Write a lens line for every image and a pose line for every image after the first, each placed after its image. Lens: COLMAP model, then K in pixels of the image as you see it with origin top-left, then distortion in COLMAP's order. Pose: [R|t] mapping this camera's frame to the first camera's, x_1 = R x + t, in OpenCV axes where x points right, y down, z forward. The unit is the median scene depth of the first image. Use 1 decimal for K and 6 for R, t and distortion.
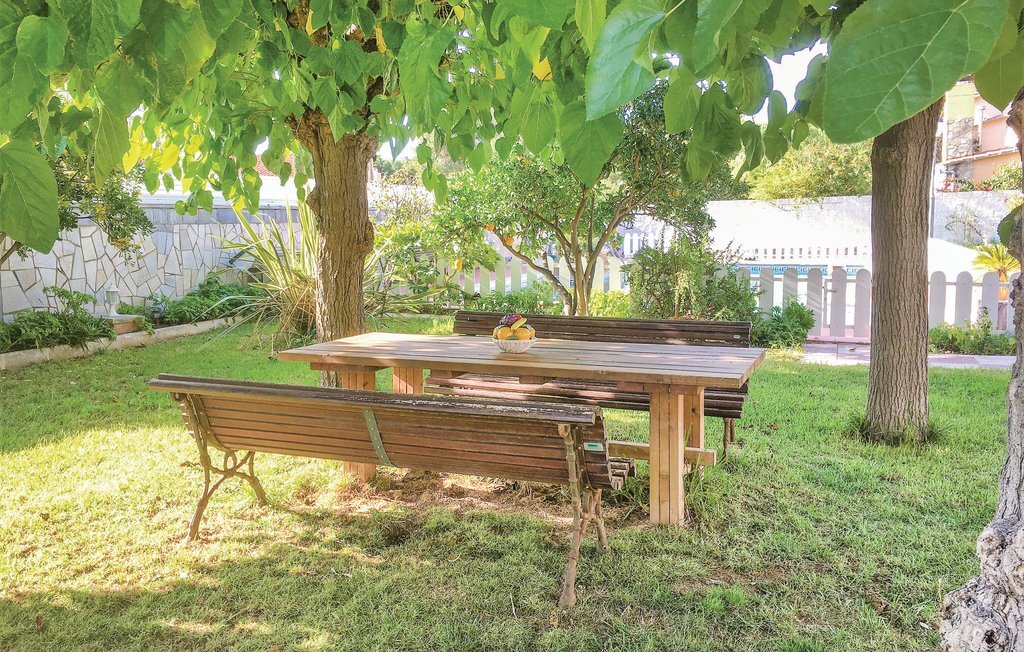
lens RADIAL K [[914.9, 0, 509.5], [0, 914.9, 325.0], [0, 0, 1]] dist [0.088009, -0.013157]
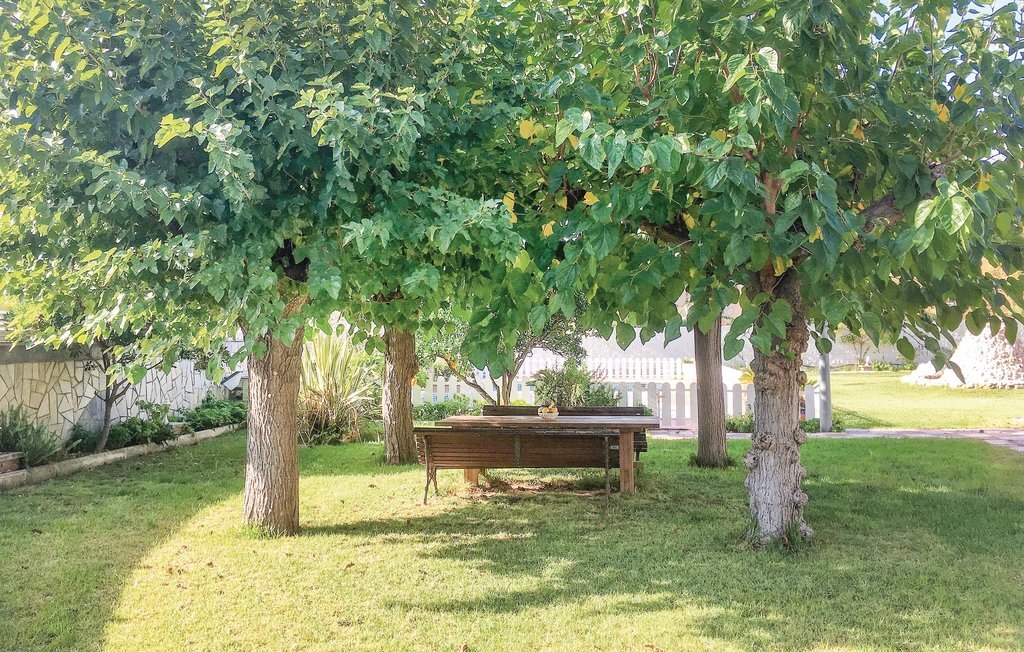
lens RADIAL K [[914.9, 0, 513.9], [0, 914.9, 326.8], [0, 0, 1]] dist [0.088009, -0.013157]
pose [[0.975350, 0.003948, 0.220627, -0.246897], [0.024642, 0.991637, -0.126681, 0.037520], [-0.219282, 0.128995, 0.967097, -0.481511]]
